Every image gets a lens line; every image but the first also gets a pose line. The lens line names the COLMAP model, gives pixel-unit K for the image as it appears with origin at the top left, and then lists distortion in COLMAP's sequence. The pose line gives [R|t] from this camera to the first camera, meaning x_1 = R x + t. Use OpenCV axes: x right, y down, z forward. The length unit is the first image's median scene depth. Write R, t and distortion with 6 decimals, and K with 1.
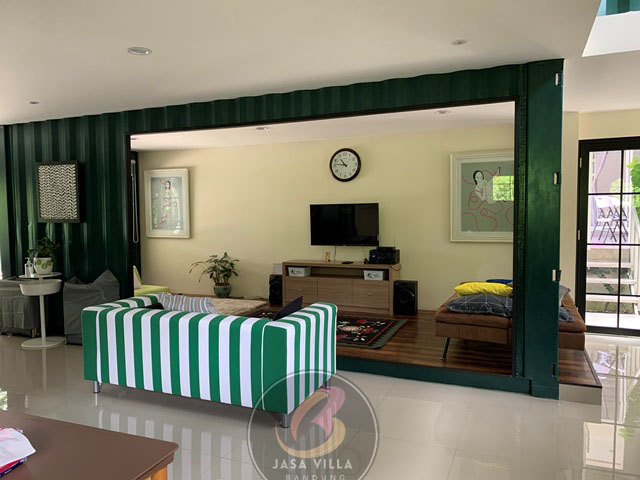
lens RADIAL K [[487.4, 0, 319.4], [0, 487.4, 241.6], [0, 0, 1]] dist [0.024899, -0.030667]
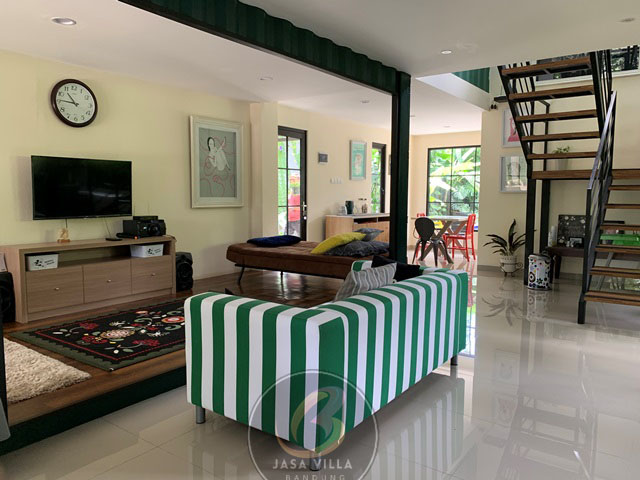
lens RADIAL K [[487.4, 0, 320.5], [0, 487.4, 236.5], [0, 0, 1]] dist [0.024899, -0.030667]
pose [[0.211261, -0.071686, 0.974797, -0.591520], [0.054302, 0.996627, 0.061523, 0.010230], [-0.975920, 0.039936, 0.214441, 0.527078]]
